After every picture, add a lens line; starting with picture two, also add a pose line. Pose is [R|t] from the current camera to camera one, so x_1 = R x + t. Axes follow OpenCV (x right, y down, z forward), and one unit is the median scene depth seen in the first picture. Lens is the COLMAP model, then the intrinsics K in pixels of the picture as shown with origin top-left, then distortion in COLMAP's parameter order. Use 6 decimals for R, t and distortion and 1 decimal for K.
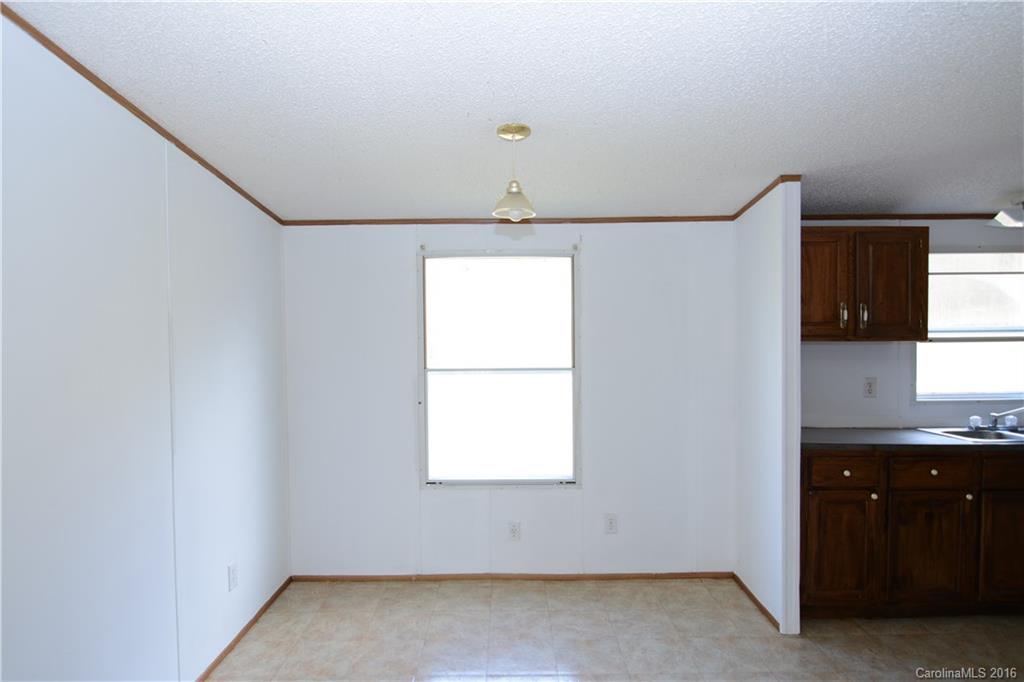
lens RADIAL K [[619.6, 0, 509.7], [0, 619.6, 349.3], [0, 0, 1]] dist [0.003386, -0.012909]
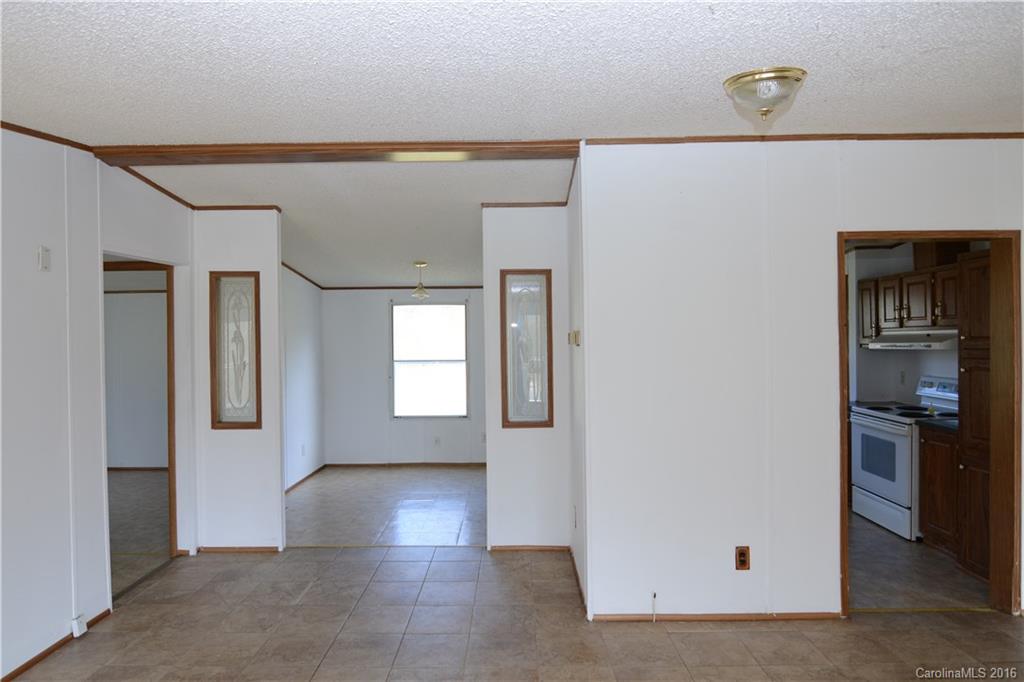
lens RADIAL K [[619.6, 0, 514.8], [0, 619.6, 338.3], [0, 0, 1]] dist [0.003386, -0.012909]
pose [[0.999997, -0.000648, -0.002239, 0.264319], [0.000609, 0.999848, -0.017421, -0.005306], [0.002250, 0.017420, 0.999846, -1.011569]]
